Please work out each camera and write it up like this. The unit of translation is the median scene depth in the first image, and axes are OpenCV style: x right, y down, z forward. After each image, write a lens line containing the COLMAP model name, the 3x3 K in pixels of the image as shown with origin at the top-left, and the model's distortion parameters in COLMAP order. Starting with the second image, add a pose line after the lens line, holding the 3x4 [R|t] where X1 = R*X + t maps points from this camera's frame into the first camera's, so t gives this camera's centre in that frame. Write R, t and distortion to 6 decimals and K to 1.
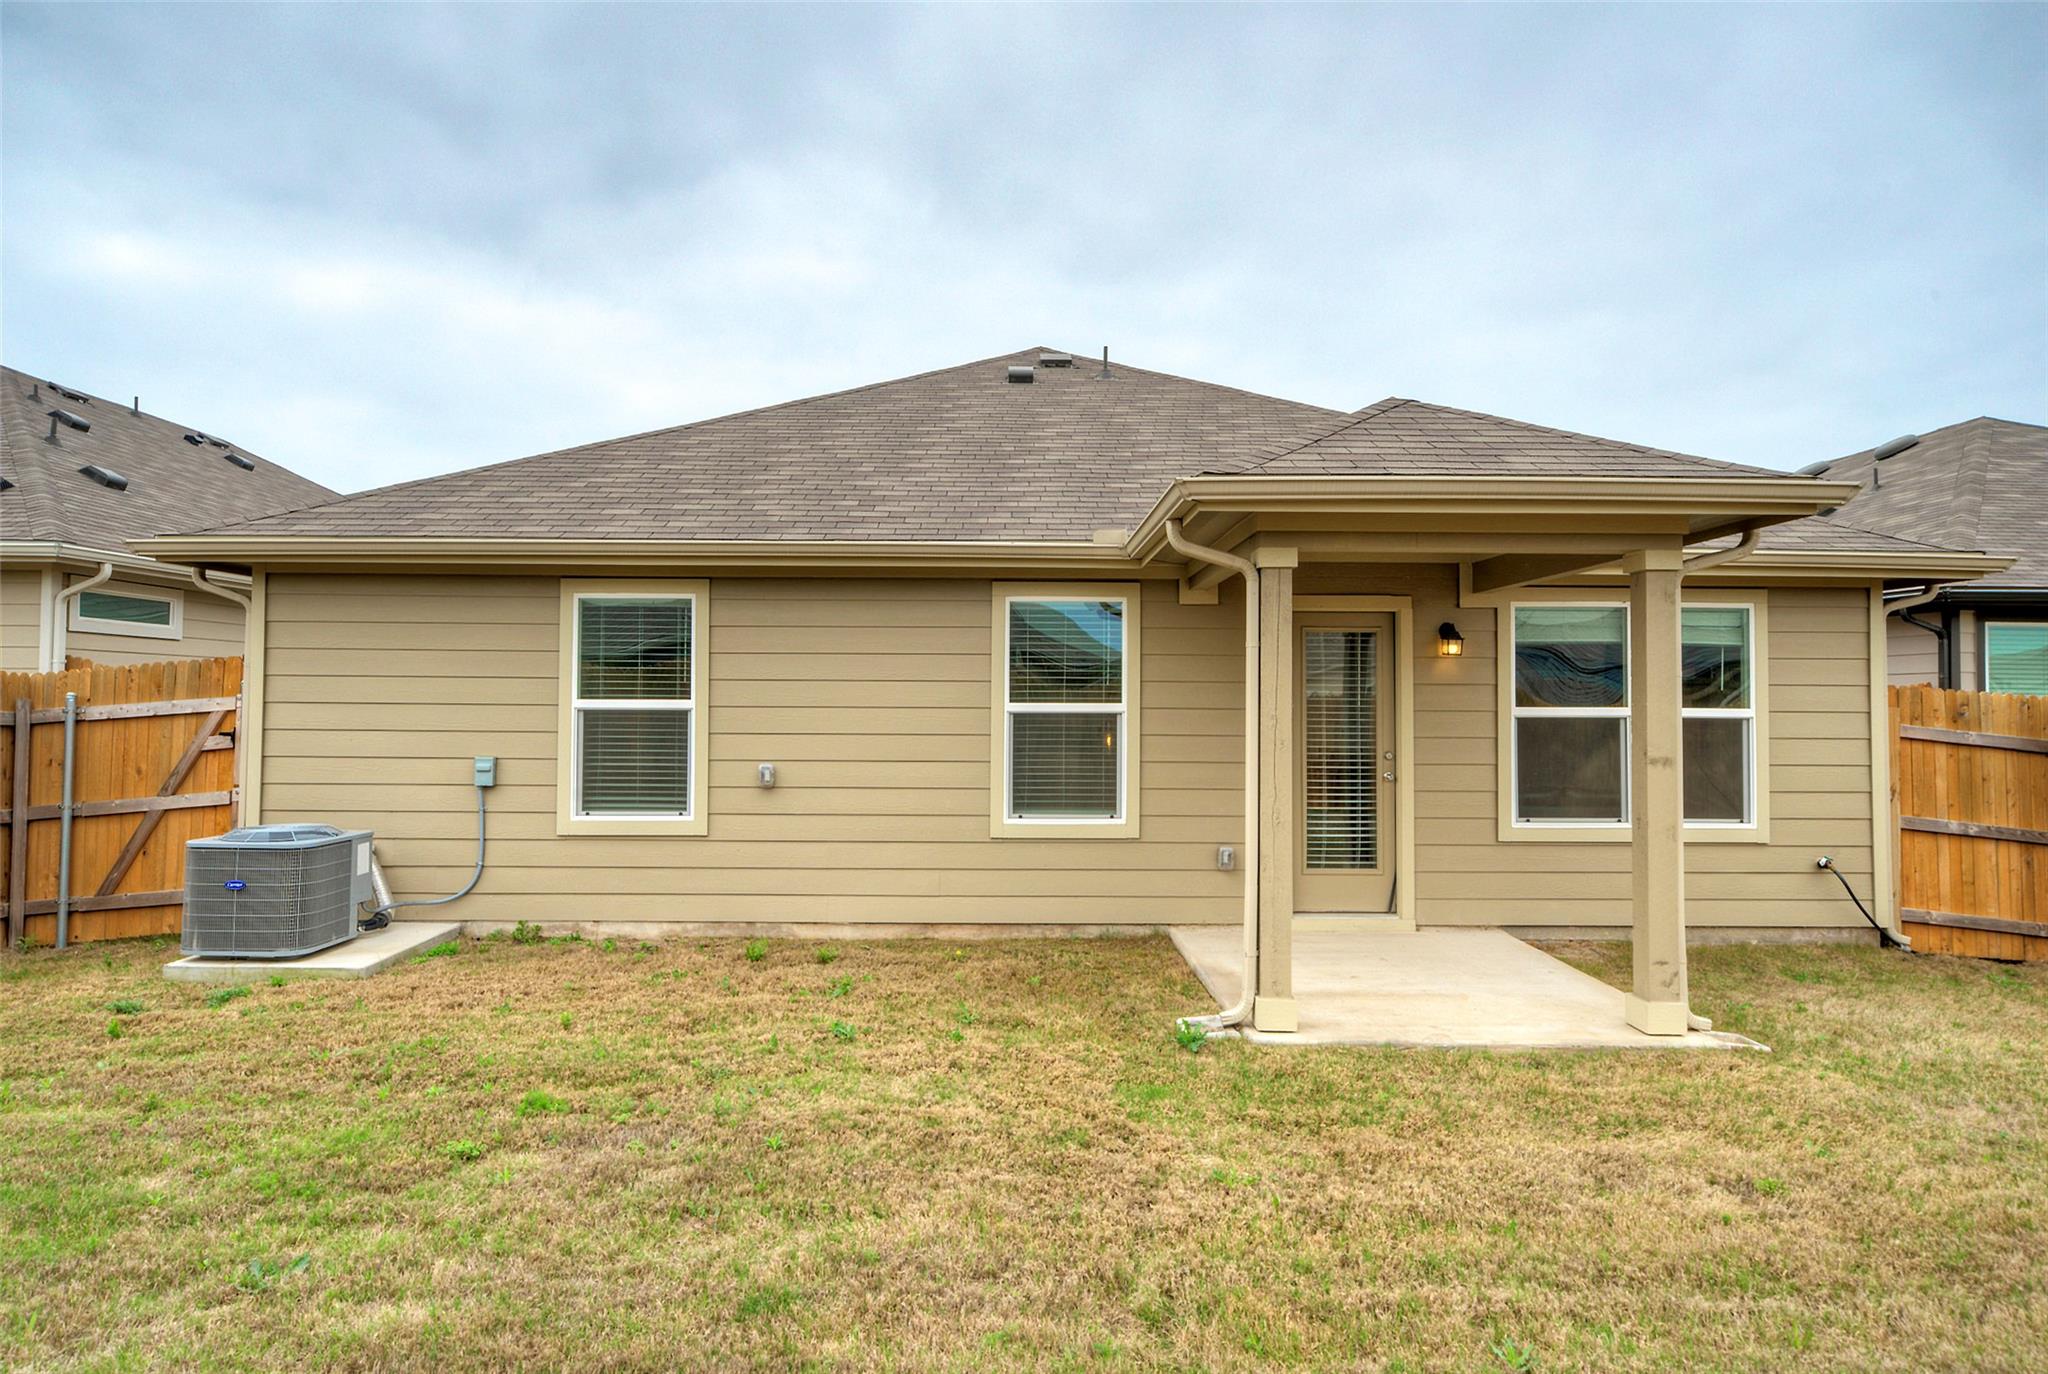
lens RADIAL K [[1054.3, 0, 1021.7], [0, 1054.3, 686.9], [0, 0, 1]] dist [0.000060, -0.000968]
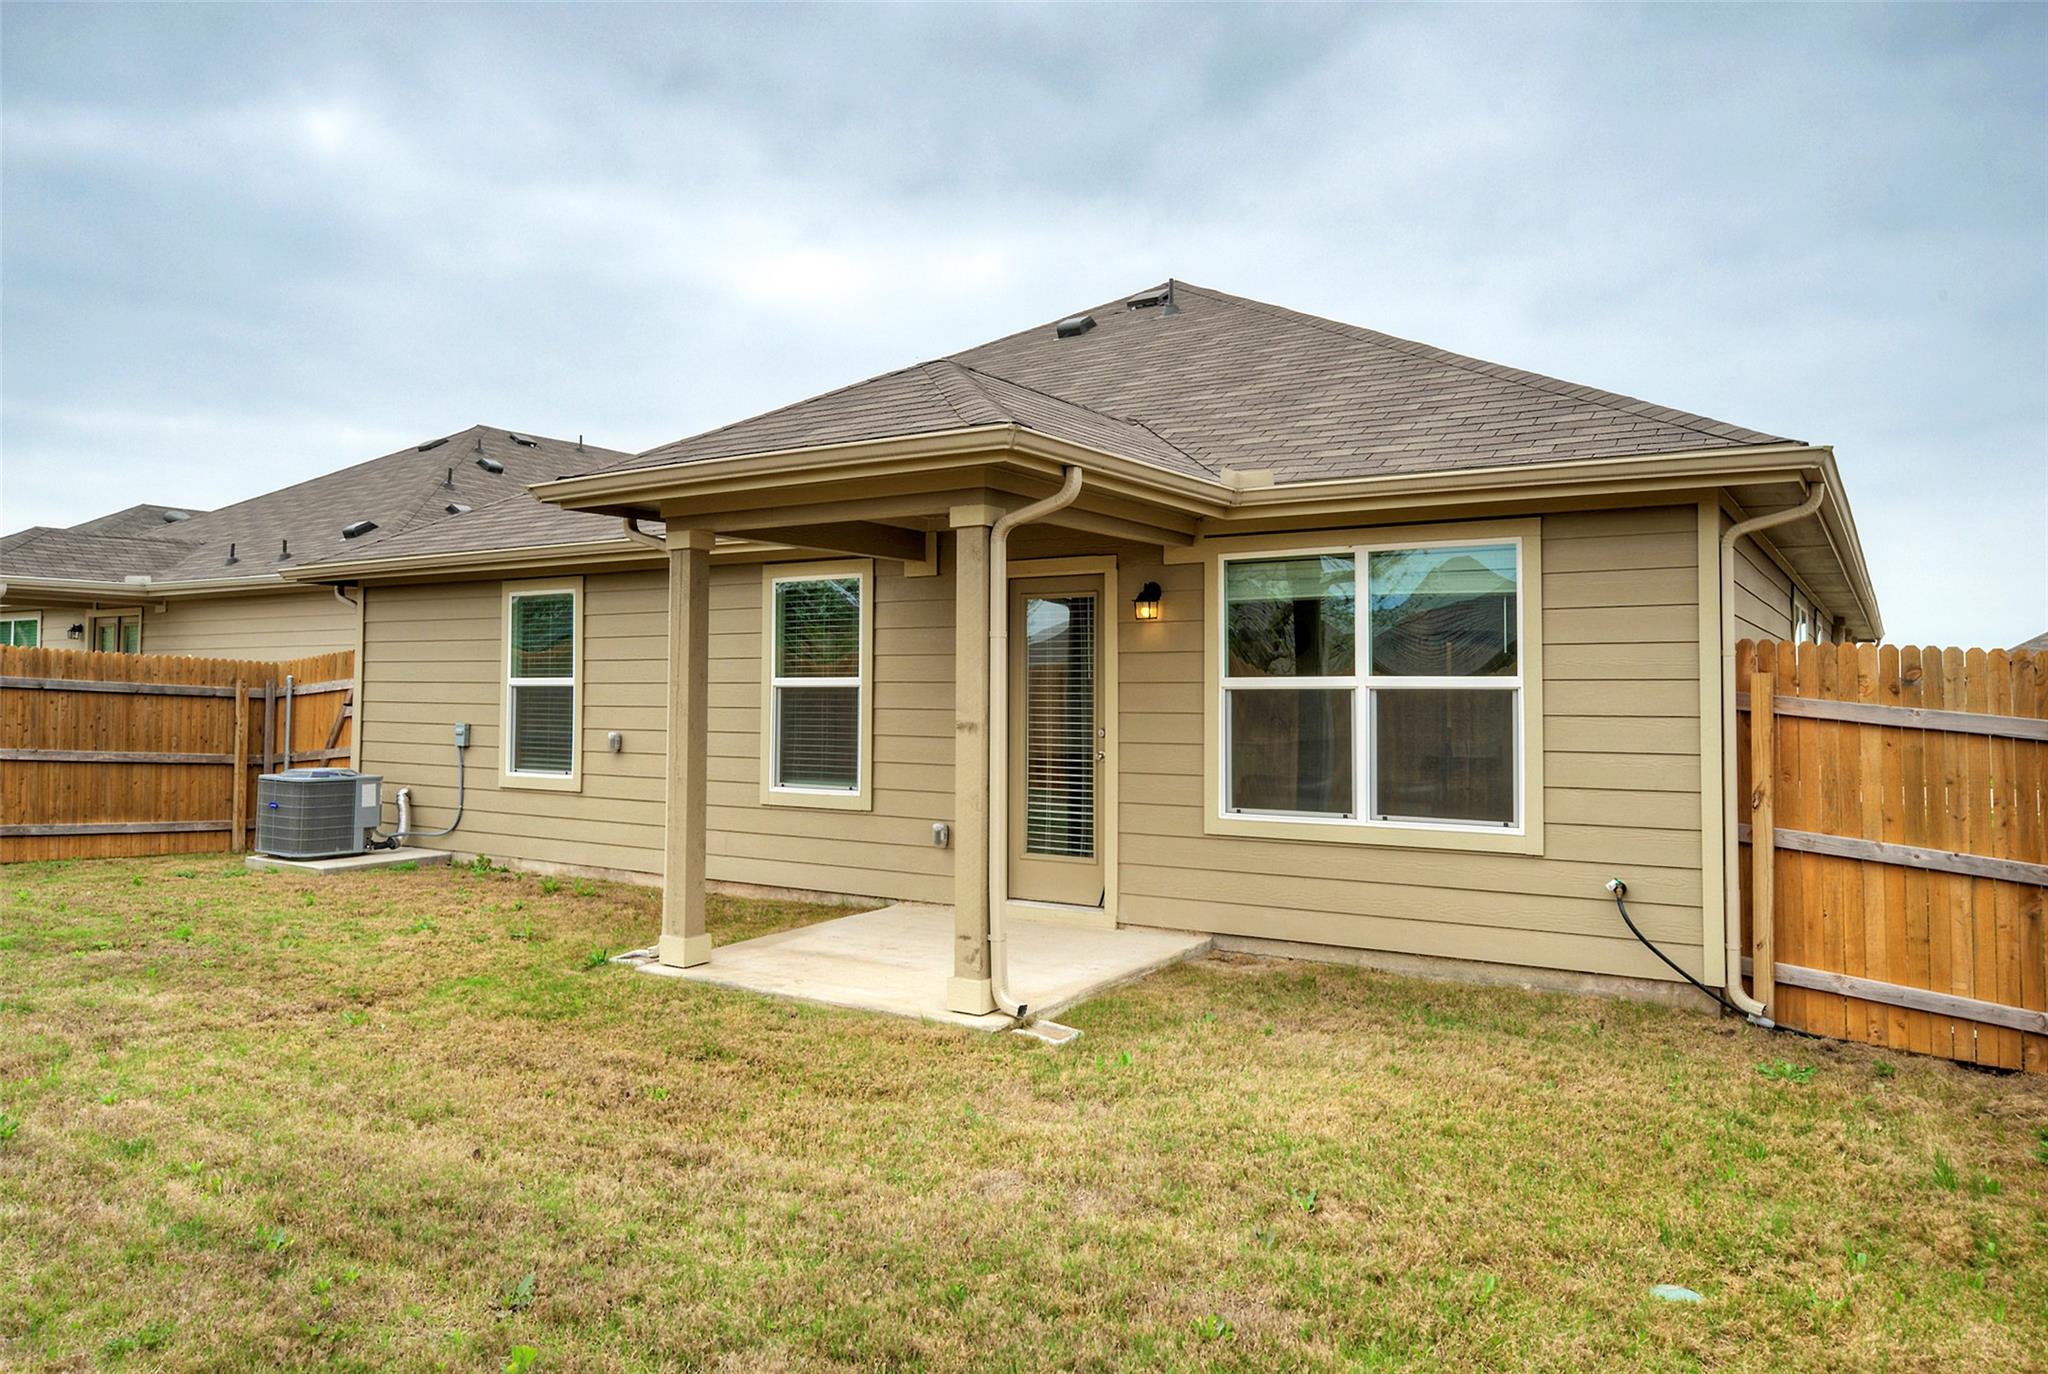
lens RADIAL K [[1345.4, 0, 1031.9], [0, 1345.4, 640.8], [0, 0, 1]] dist [-0.004900, -0.000286]
pose [[0.842115, -0.023224, -0.538798, 0.934495], [0.015900, 0.999707, -0.018239, 0.006752], [0.539064, 0.006792, 0.842238, -0.001567]]
